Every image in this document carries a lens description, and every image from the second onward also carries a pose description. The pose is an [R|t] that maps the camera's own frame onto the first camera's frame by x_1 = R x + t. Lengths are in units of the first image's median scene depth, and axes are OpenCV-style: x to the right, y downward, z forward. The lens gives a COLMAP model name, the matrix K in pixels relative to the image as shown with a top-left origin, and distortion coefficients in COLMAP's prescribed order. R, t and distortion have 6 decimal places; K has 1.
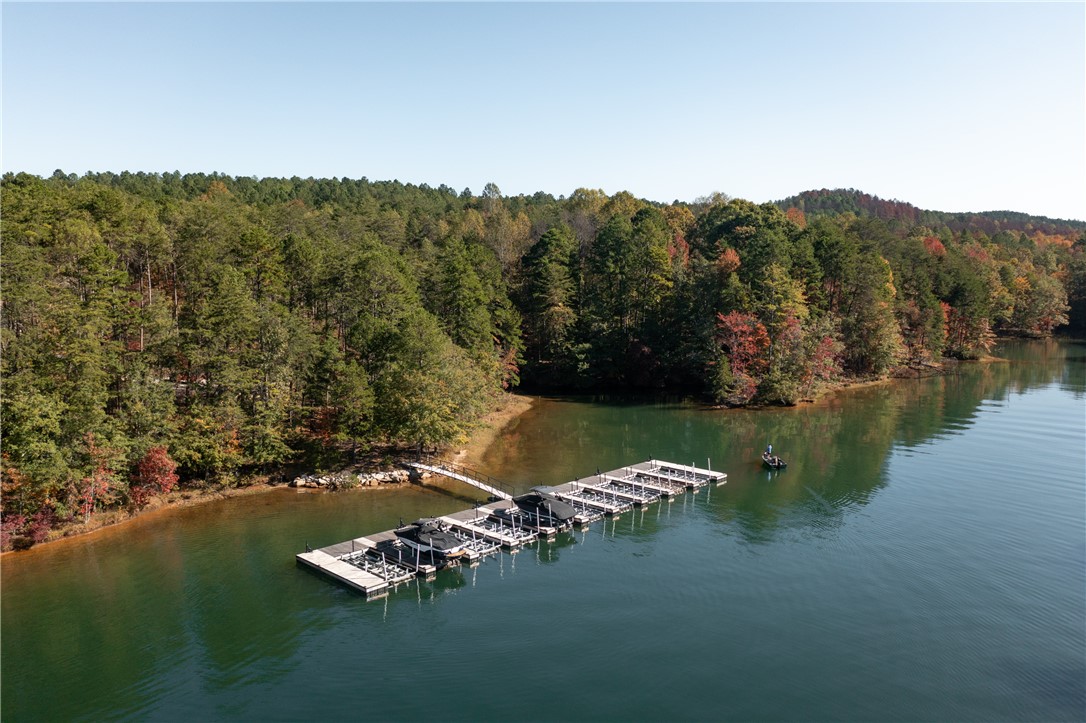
lens RADIAL K [[862.9, 0, 543.0], [0, 862.9, 361.5], [0, 0, 1]] dist [-0.008157, 0.003103]
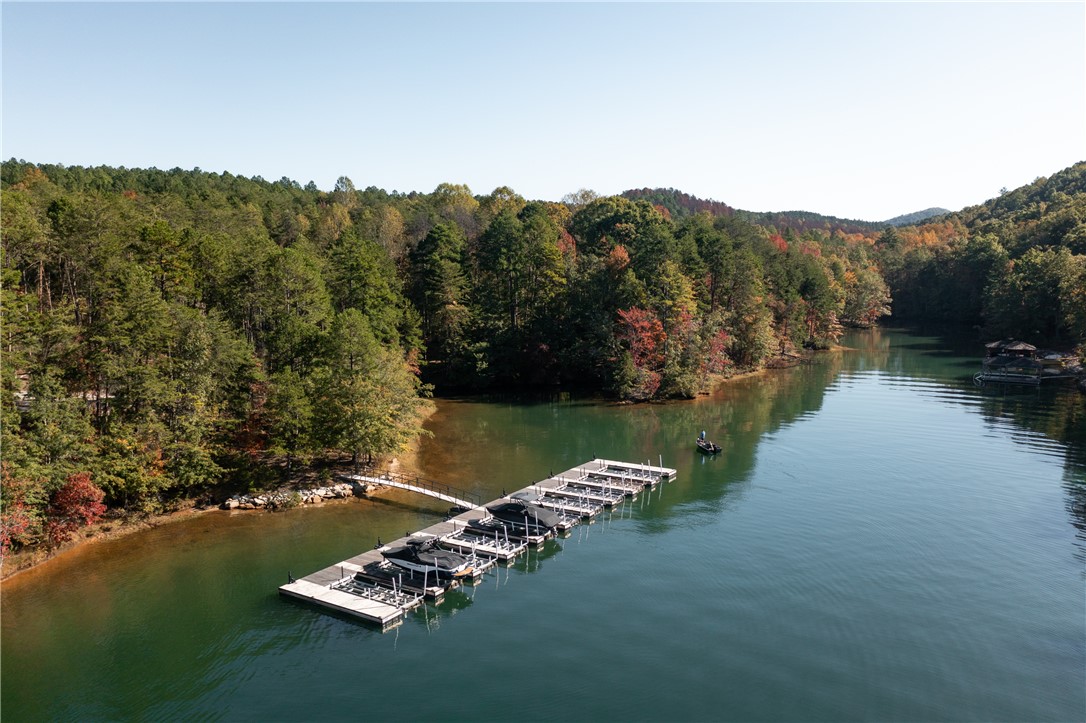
lens RADIAL K [[862.9, 0, 543.0], [0, 862.9, 361.5], [0, 0, 1]] dist [-0.008157, 0.003103]
pose [[0.977359, -0.026171, 0.209962, -0.107741], [0.025370, 0.999657, 0.006508, -0.004395], [-0.210060, -0.001034, 0.977688, 0.037511]]
